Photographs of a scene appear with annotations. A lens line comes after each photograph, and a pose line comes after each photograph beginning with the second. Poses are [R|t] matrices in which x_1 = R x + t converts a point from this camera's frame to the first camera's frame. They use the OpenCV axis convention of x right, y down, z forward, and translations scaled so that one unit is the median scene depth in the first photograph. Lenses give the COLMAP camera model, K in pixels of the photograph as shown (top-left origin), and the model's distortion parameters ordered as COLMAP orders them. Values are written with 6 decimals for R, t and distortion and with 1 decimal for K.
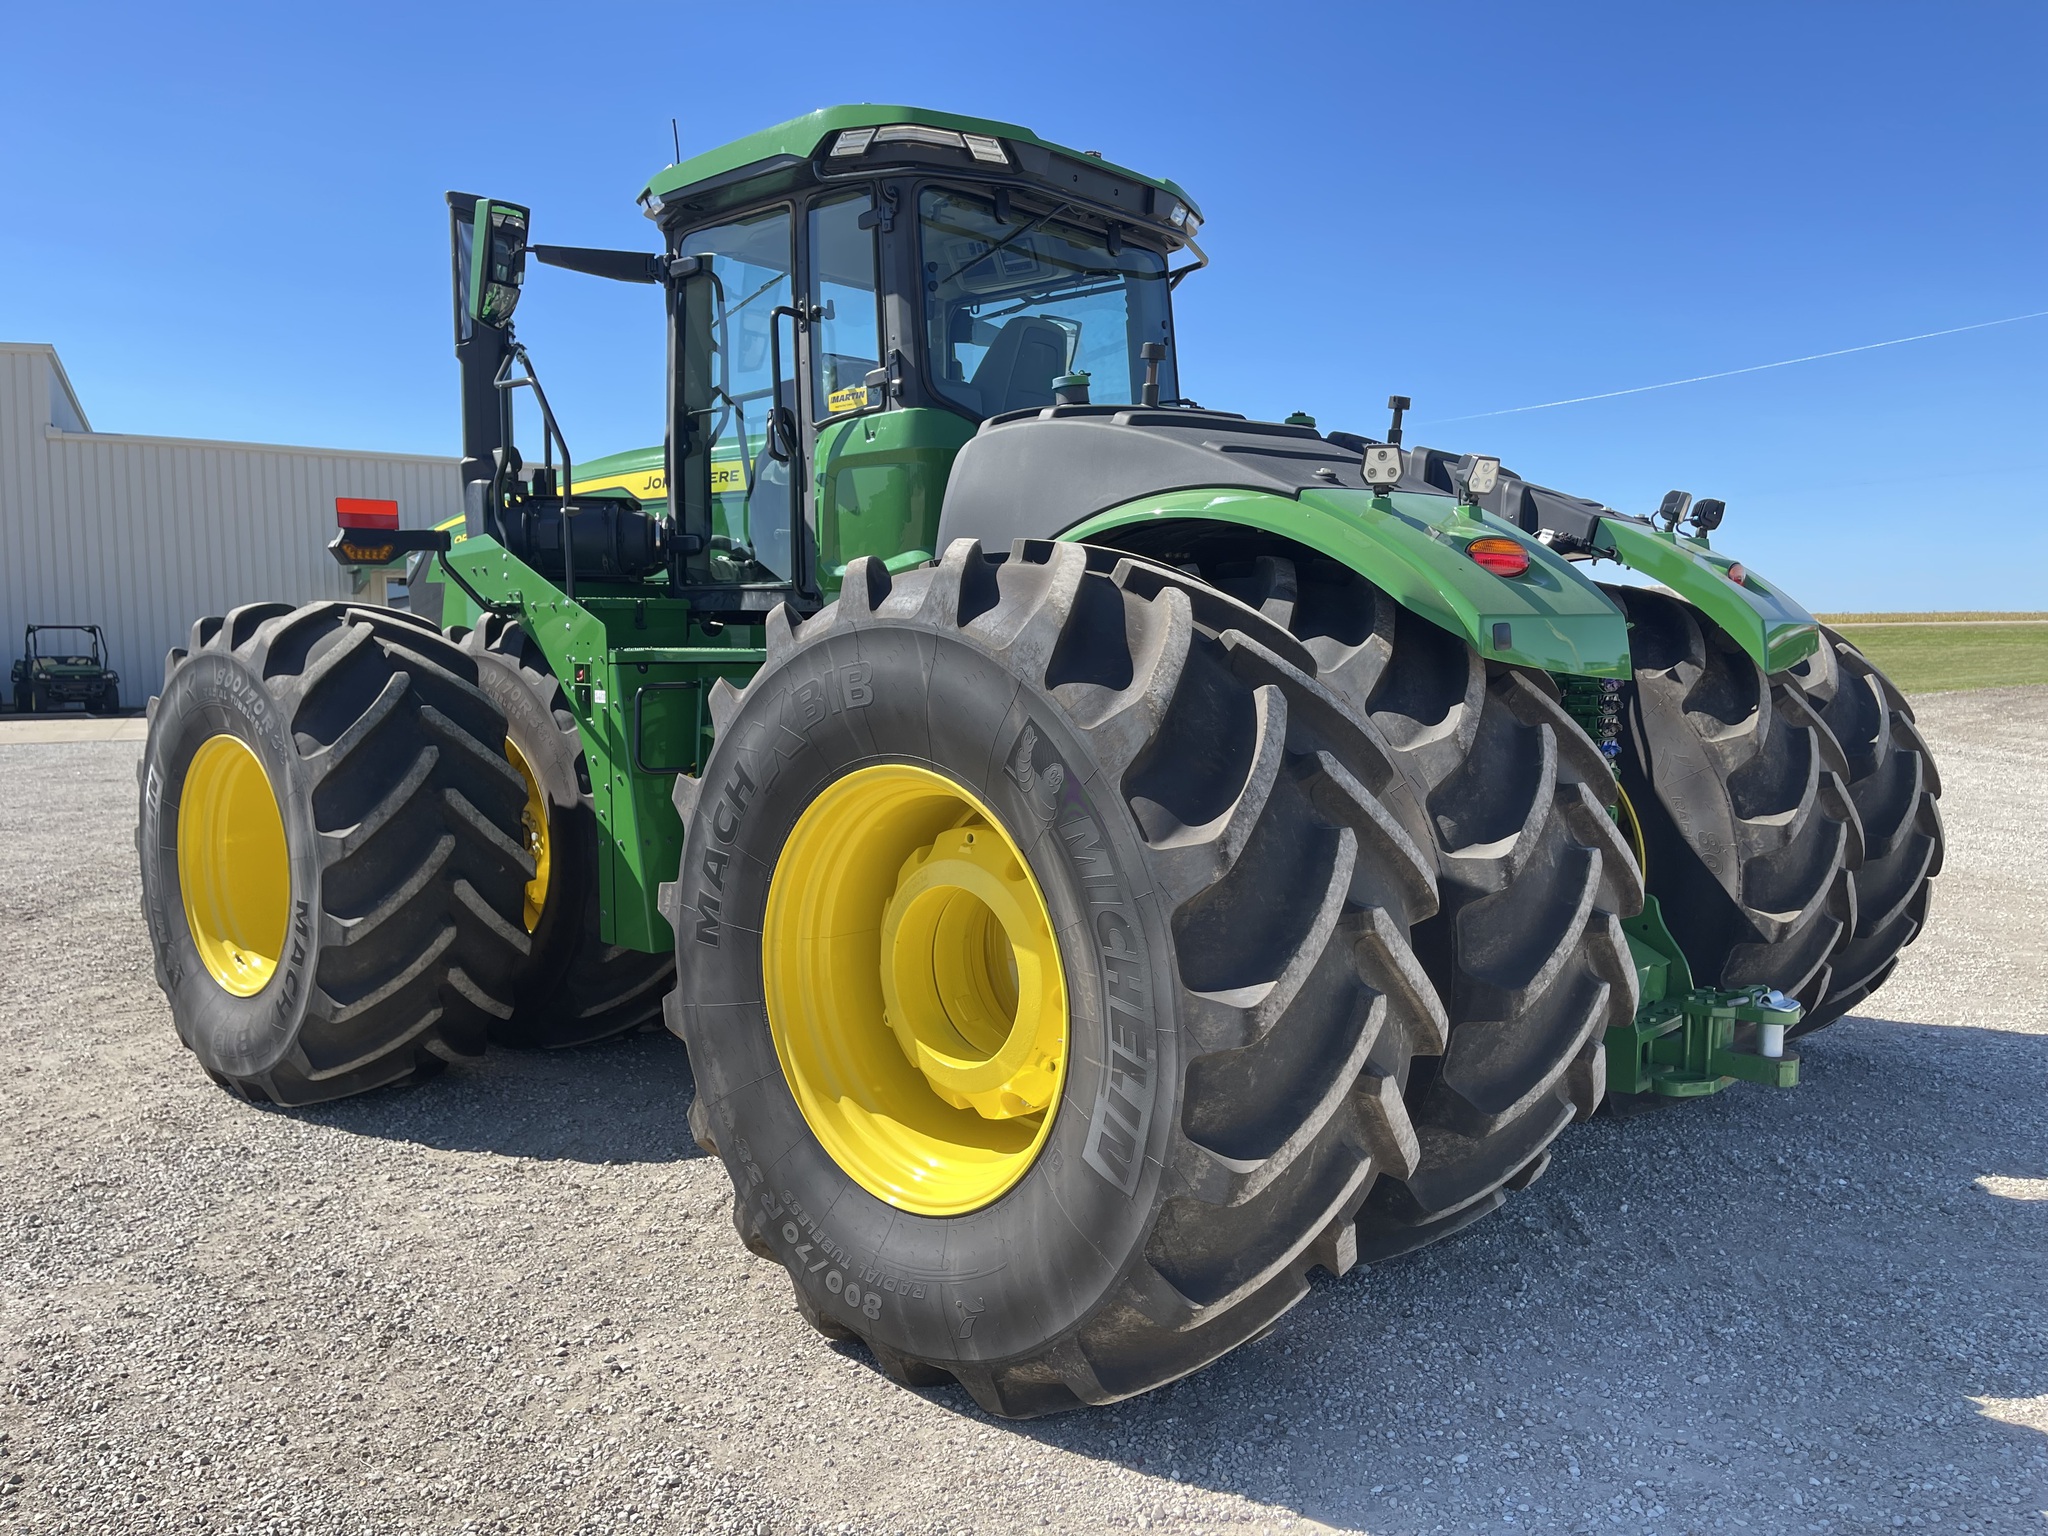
lens RADIAL K [[1648.4, 0, 1024.2], [0, 1648.4, 777.9], [0, 0, 1]] dist [0.085579, -0.140635]
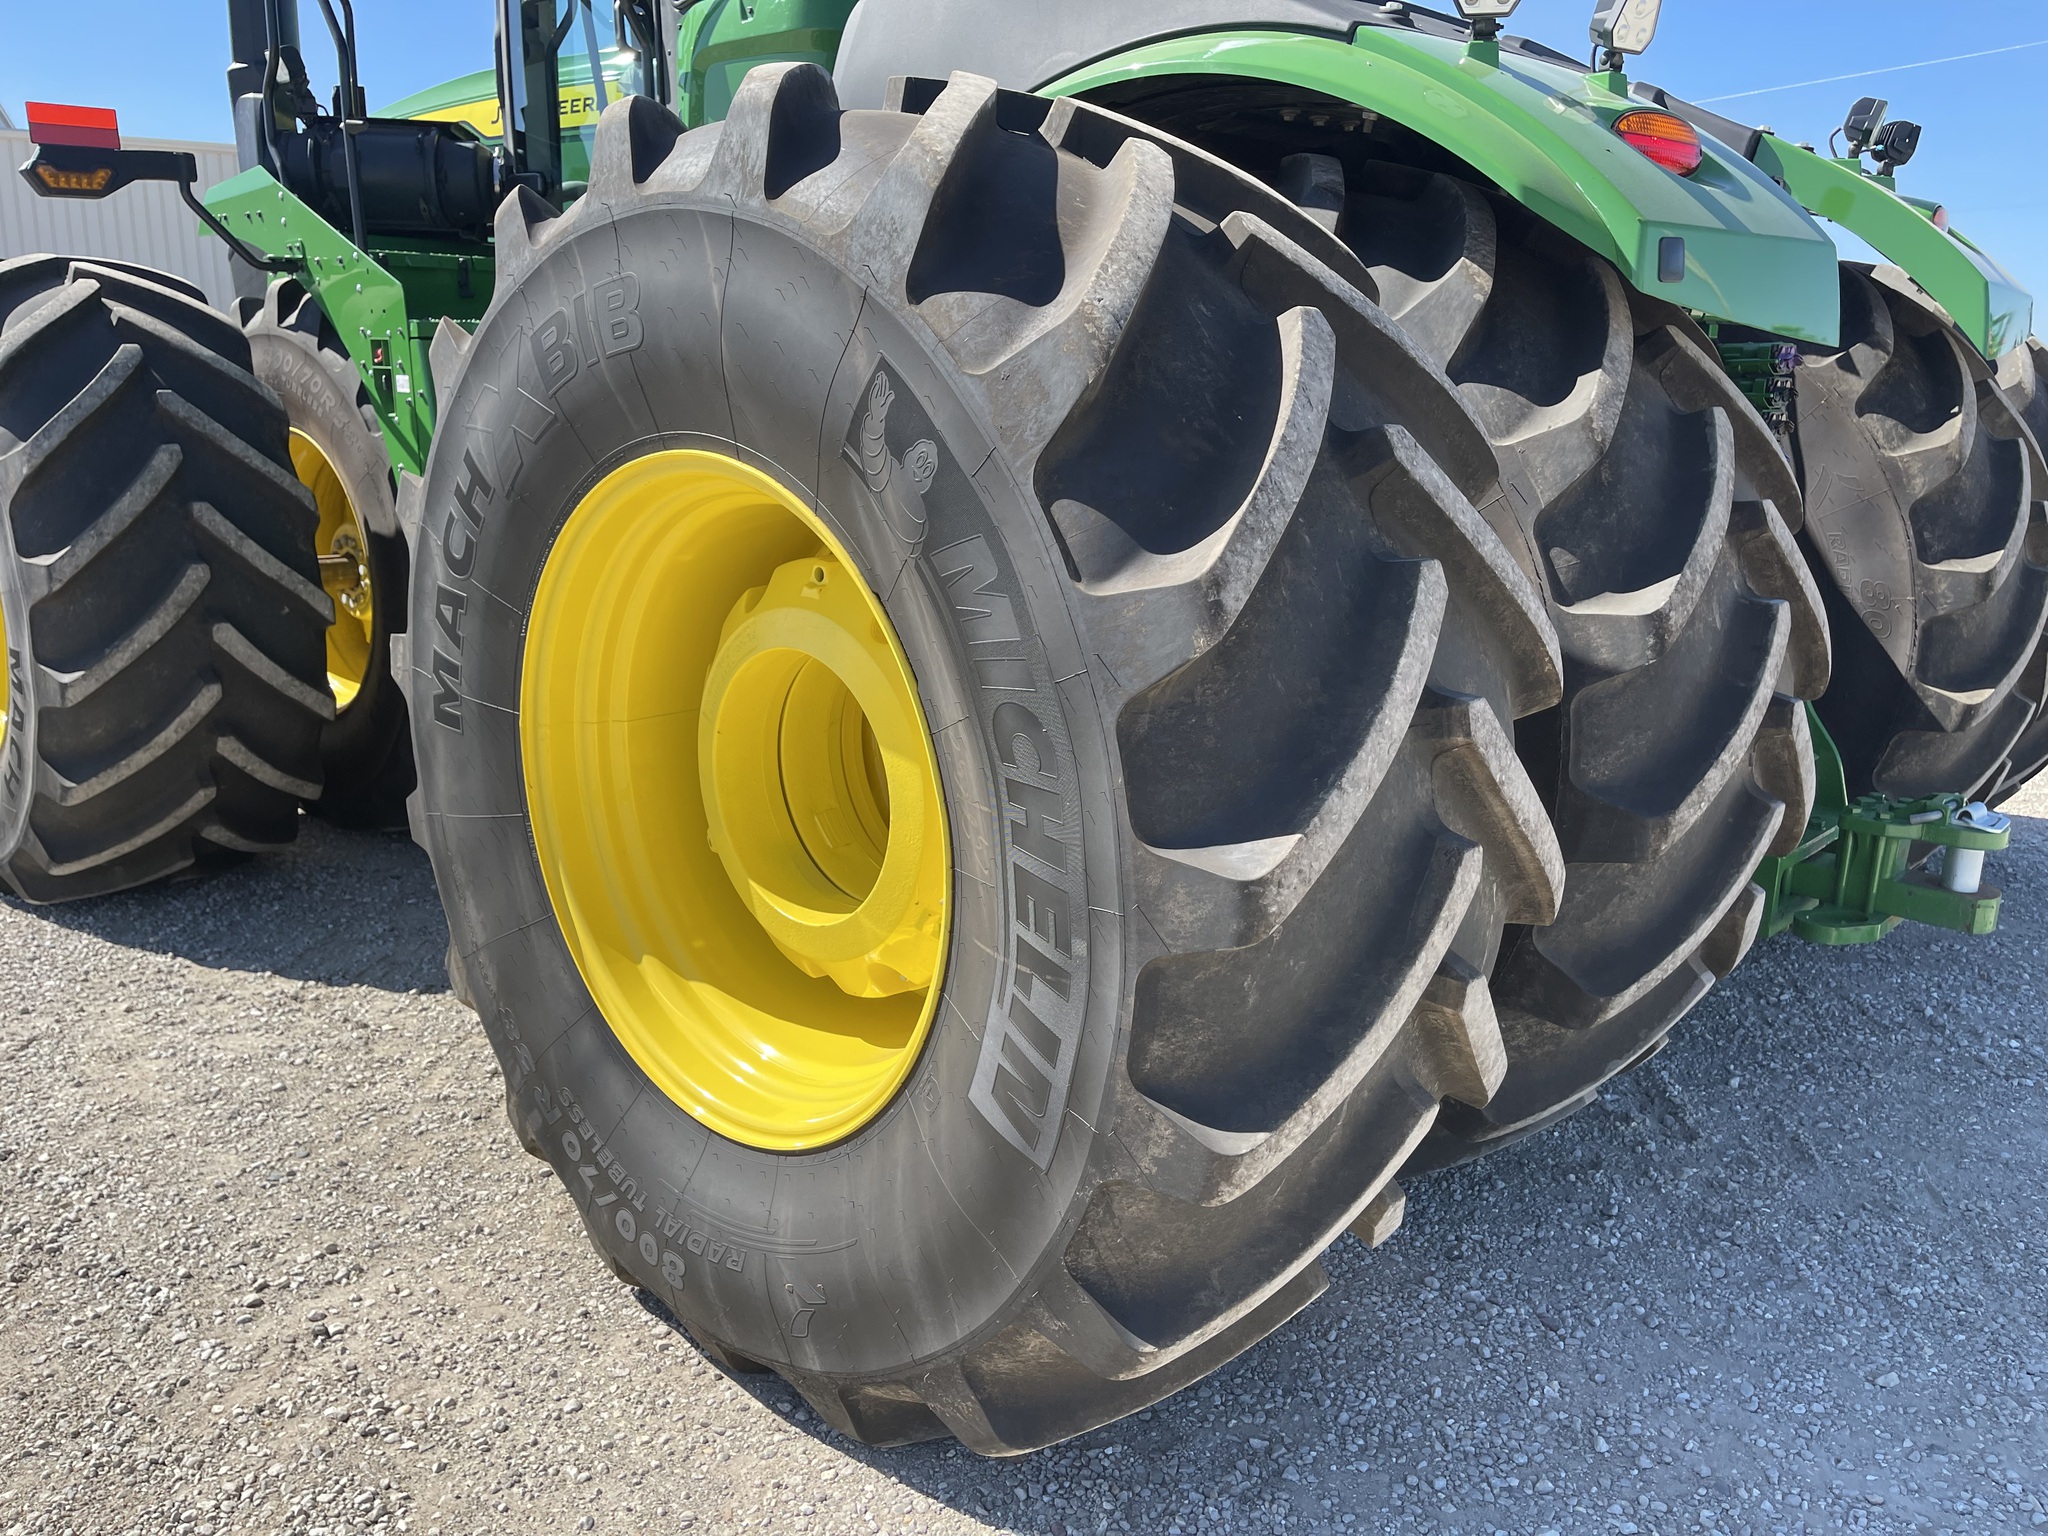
lens RADIAL K [[1648.4, 0, 1024.2], [0, 1648.4, 777.9], [0, 0, 1]] dist [0.085579, -0.140635]
pose [[0.999913, 0.012753, 0.003284, 0.043765], [-0.013102, 0.988434, 0.151084, 0.016337], [-0.001319, -0.151114, 0.988515, 0.346823]]
